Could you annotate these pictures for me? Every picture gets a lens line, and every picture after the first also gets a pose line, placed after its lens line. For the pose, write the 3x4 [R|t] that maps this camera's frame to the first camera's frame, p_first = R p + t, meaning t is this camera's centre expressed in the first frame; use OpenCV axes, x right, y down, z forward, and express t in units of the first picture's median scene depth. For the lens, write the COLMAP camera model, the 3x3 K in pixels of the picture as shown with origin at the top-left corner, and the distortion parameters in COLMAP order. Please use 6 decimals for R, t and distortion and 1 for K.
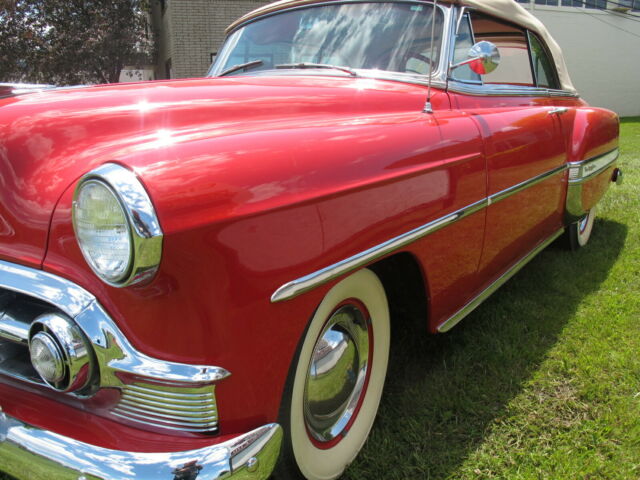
lens RADIAL K [[543.0, 0, 319.9], [0, 543.0, 251.6], [0, 0, 1]] dist [-0.147676, 0.109760]
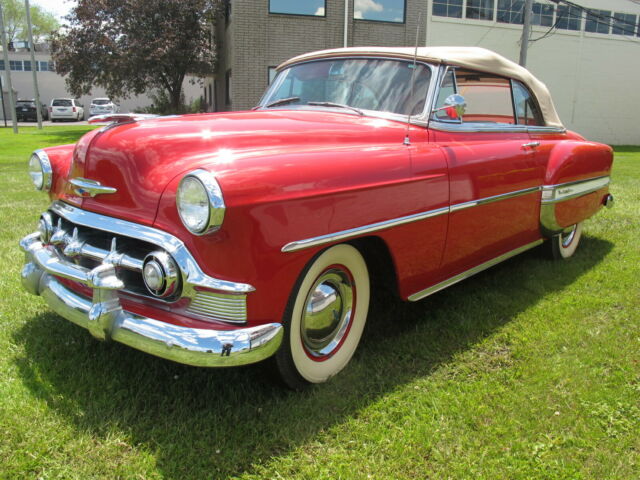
lens RADIAL K [[543.0, 0, 319.9], [0, 543.0, 251.6], [0, 0, 1]] dist [-0.147676, 0.109760]
pose [[0.994164, 0.067989, -0.083764, 0.107526], [-0.069494, 0.997467, -0.015188, 0.064295], [0.082519, 0.020920, 0.996370, -0.445325]]
